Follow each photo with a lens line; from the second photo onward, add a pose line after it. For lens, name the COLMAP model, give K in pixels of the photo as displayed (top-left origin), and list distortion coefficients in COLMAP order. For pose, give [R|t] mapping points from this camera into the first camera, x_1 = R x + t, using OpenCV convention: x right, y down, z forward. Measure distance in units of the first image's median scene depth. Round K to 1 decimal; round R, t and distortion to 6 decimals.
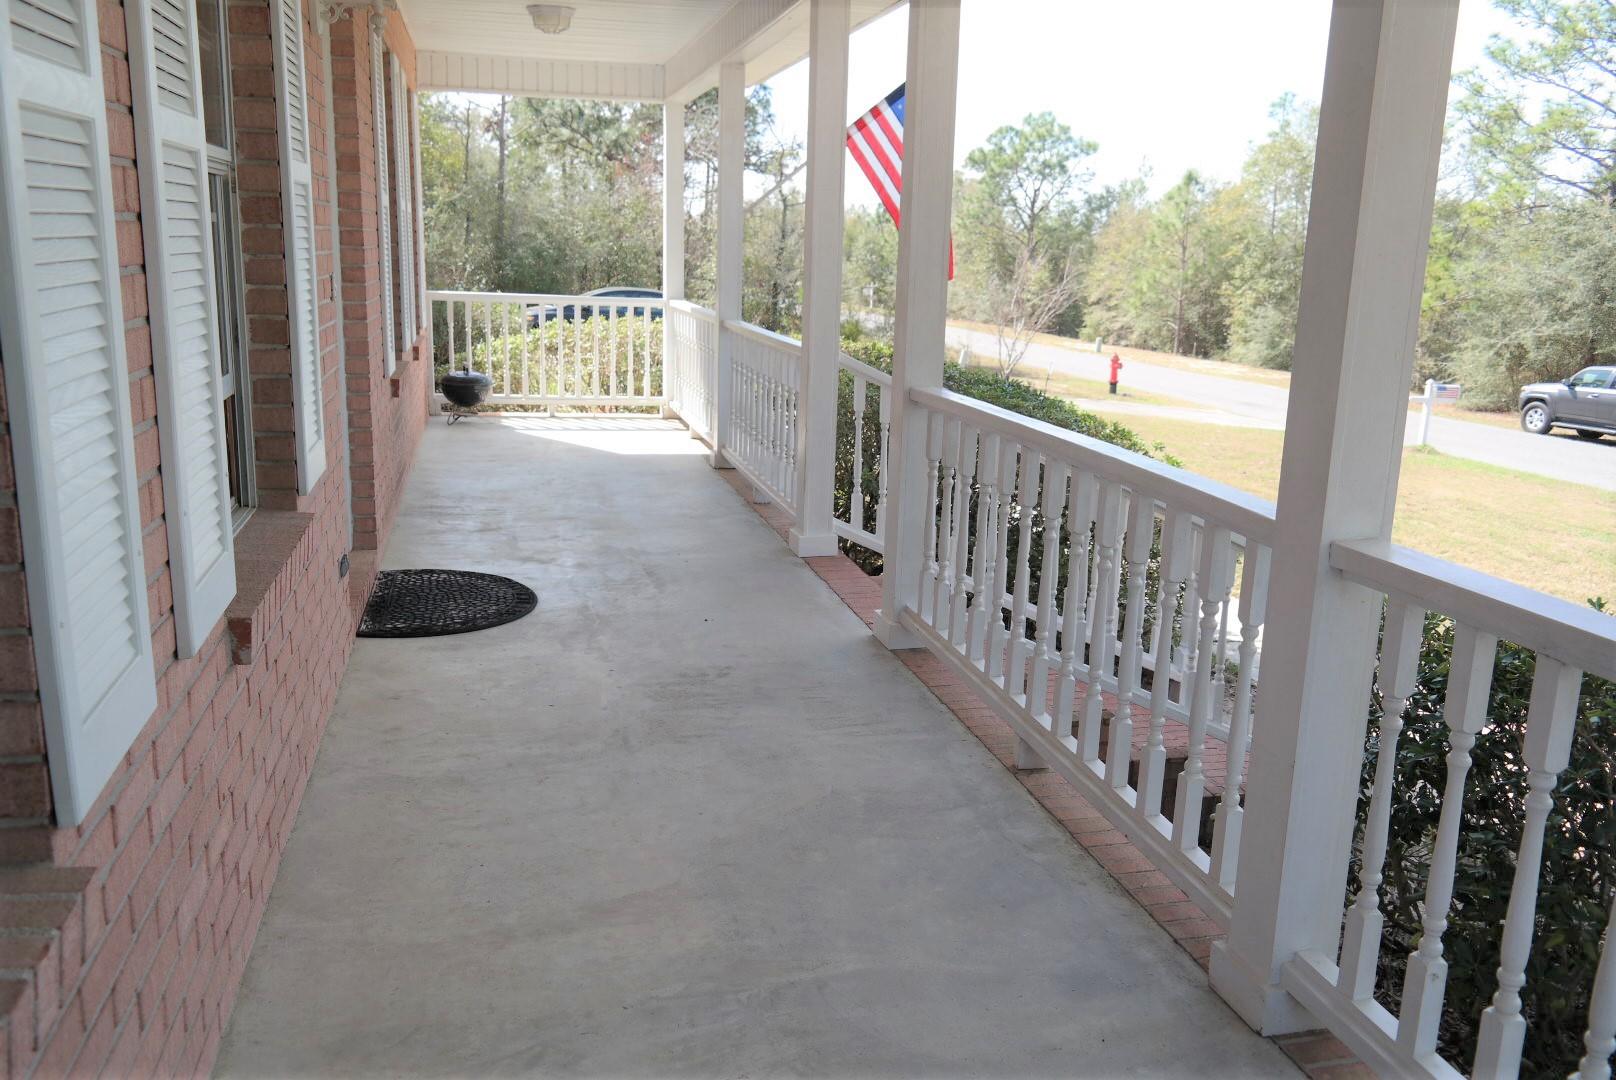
lens RADIAL K [[1302.9, 0, 808.0], [0, 1302.9, 540.0], [0, 0, 1]] dist [0.000976, 0.008011]
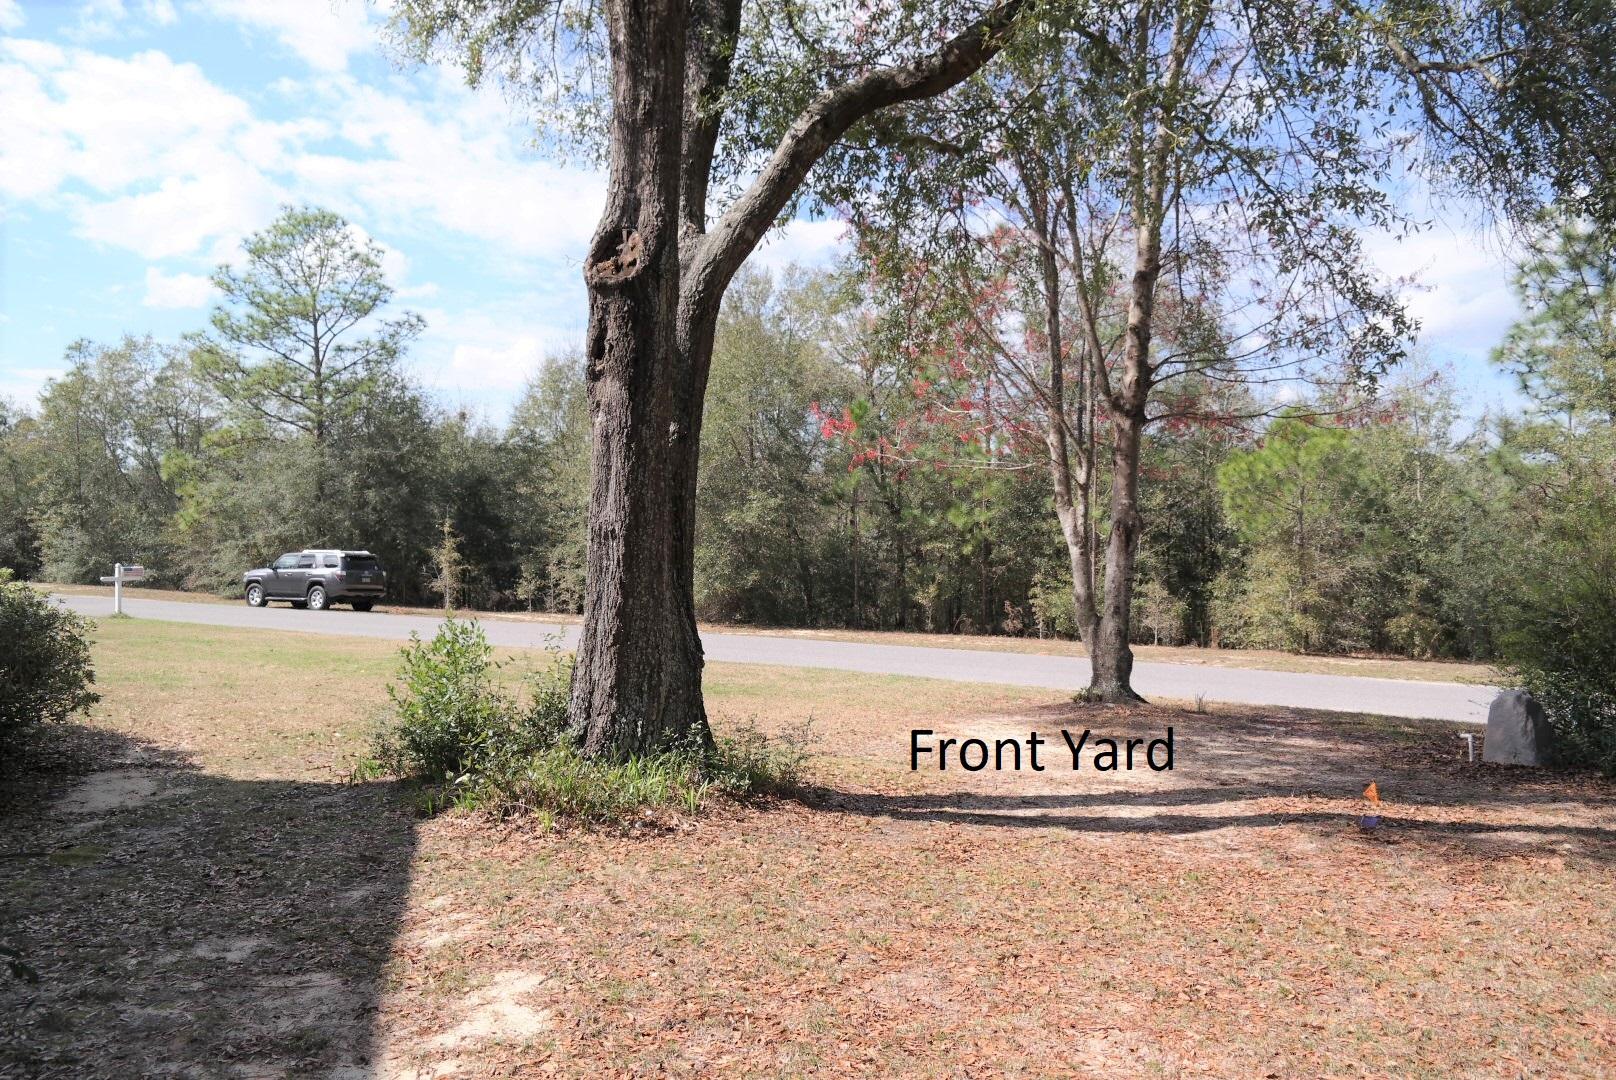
lens RADIAL K [[1302.9, 0, 808.0], [0, 1302.9, 540.0], [0, 0, 1]] dist [0.000976, 0.008011]
pose [[0.709298, -0.046030, 0.703405, 0.020237], [0.170024, 0.979576, -0.107346, 0.044879], [-0.684097, 0.195735, 0.702637, -0.157531]]
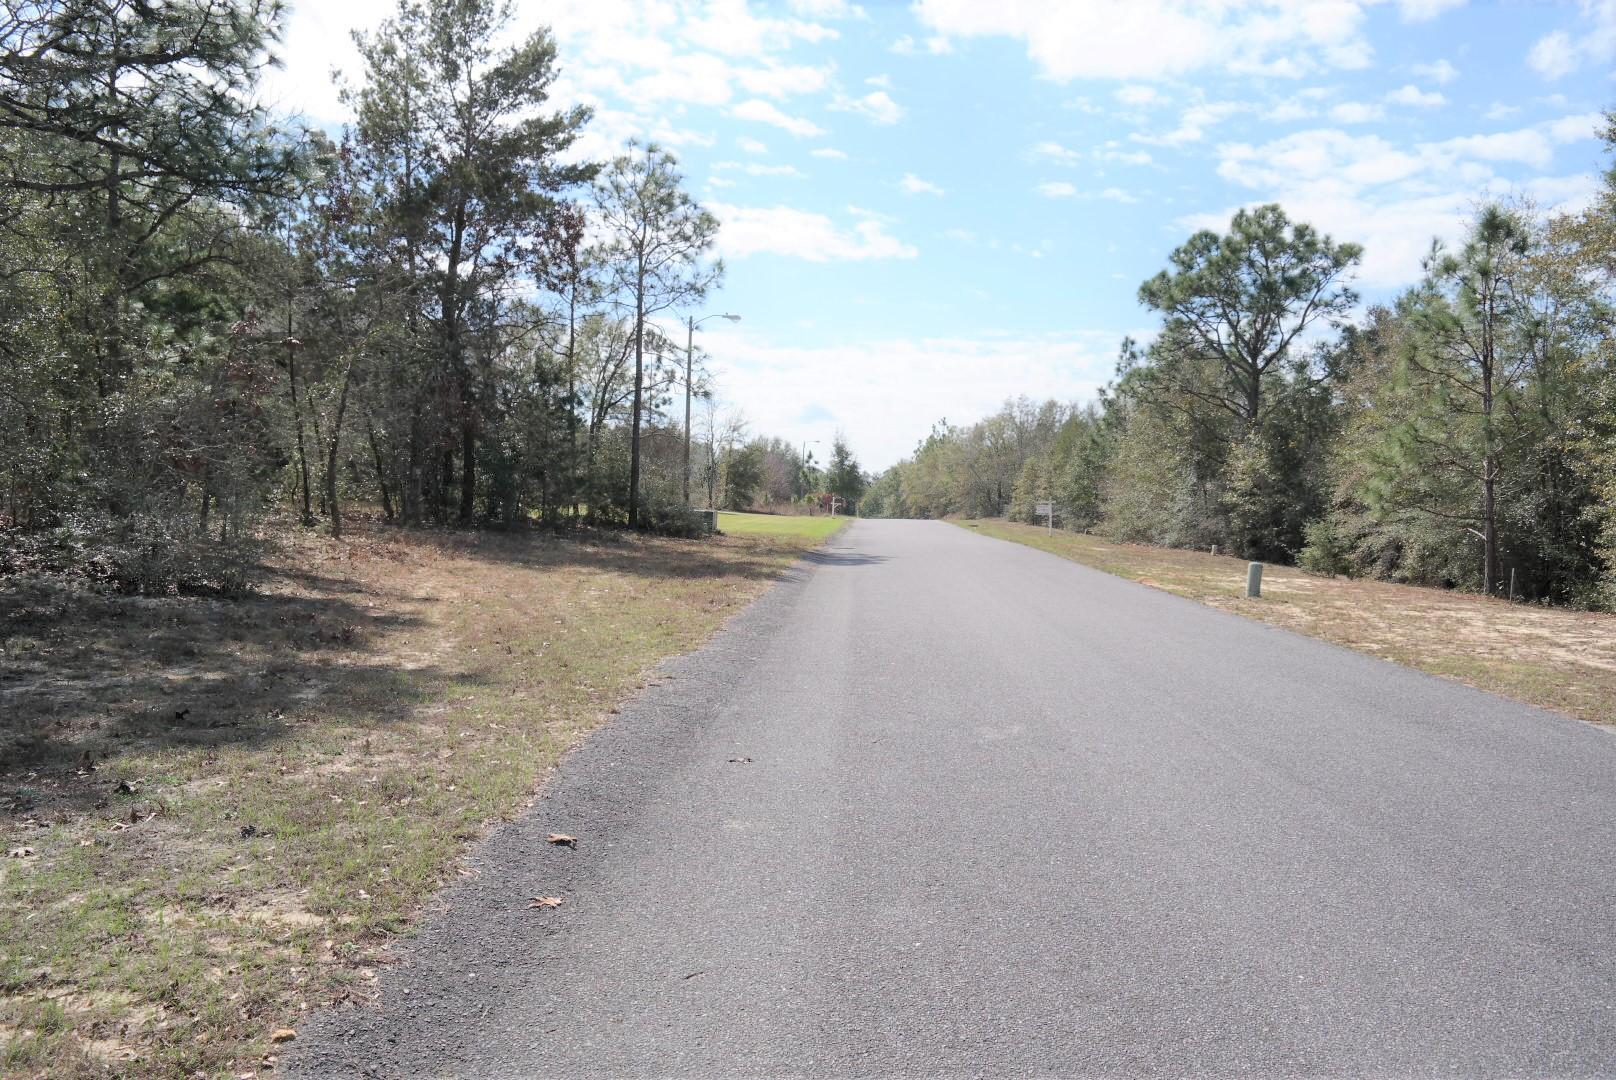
lens RADIAL K [[1302.9, 0, 808.0], [0, 1302.9, 540.0], [0, 0, 1]] dist [0.000976, 0.008011]
pose [[0.959866, -0.026282, -0.279224, 0.186830], [-0.026041, 0.982946, -0.182040, -0.074037], [0.279246, 0.182006, 0.942813, 0.510471]]
